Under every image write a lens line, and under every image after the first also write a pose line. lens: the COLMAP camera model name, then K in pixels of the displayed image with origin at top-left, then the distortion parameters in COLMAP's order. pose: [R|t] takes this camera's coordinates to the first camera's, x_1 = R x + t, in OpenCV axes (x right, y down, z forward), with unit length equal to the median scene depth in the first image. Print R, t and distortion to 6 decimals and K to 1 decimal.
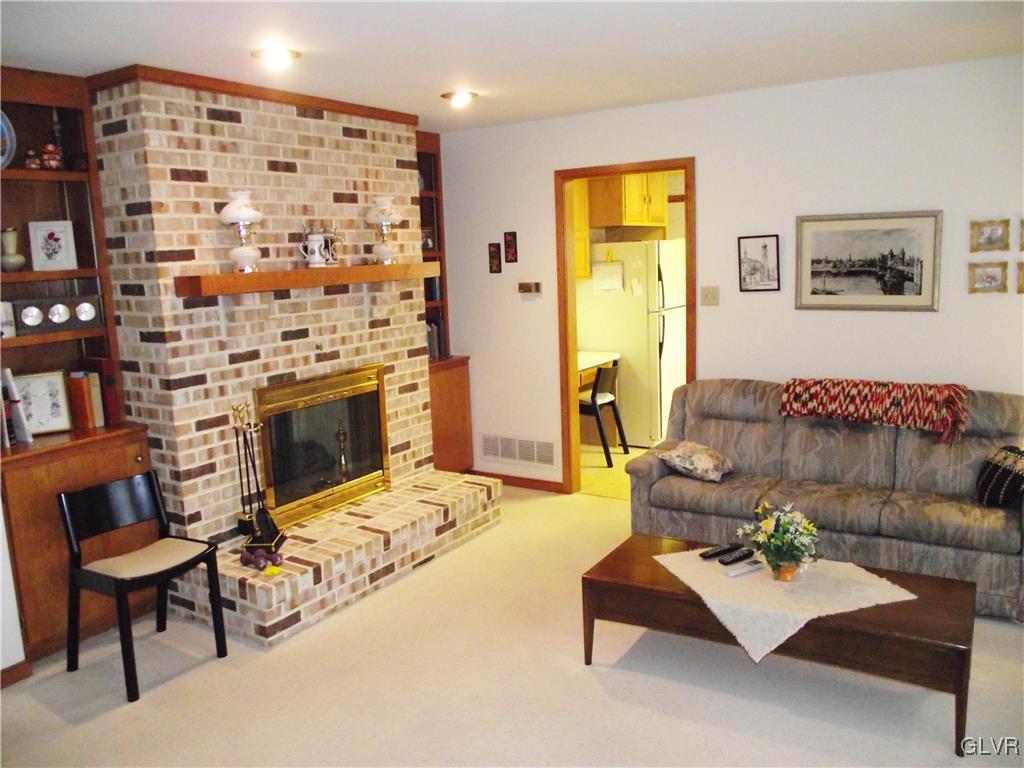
lens RADIAL K [[807.1, 0, 512.0], [0, 807.1, 384.0], [0, 0, 1]] dist [-0.093988, 0.056476]
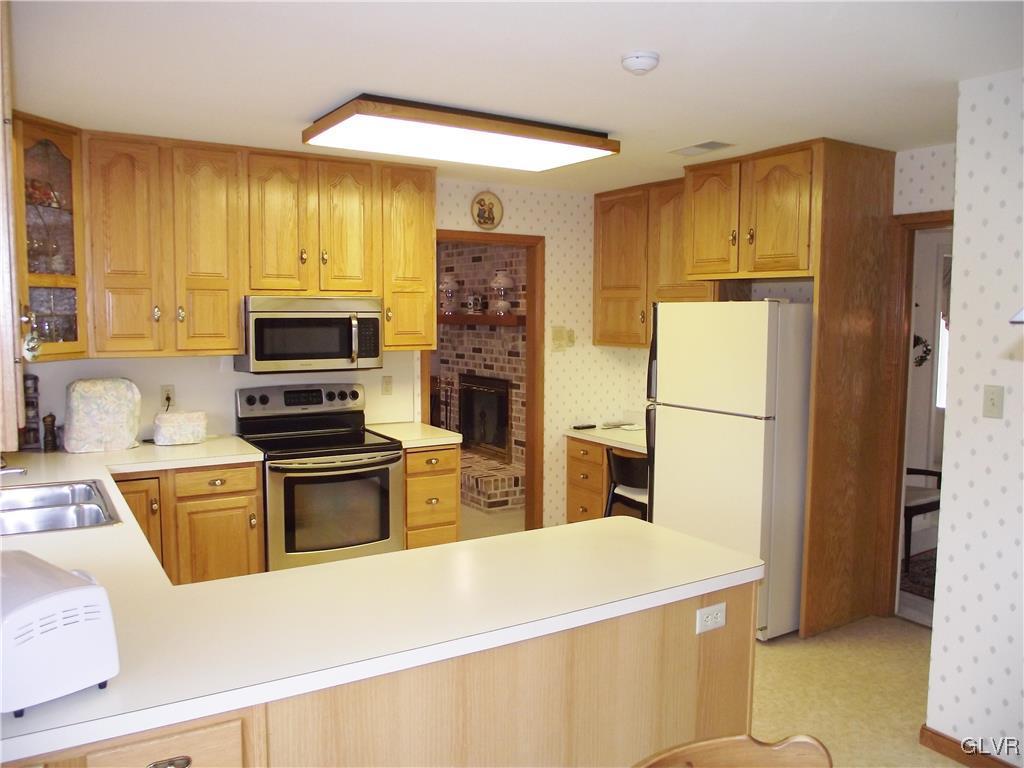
lens RADIAL K [[807.1, 0, 512.0], [0, 807.1, 384.0], [0, 0, 1]] dist [-0.093988, 0.056476]
pose [[-0.442203, 0.114083, -0.889630, 1.292530], [-0.134971, 0.972119, 0.191750, -0.338535], [0.886701, 0.204866, -0.414476, 1.789619]]
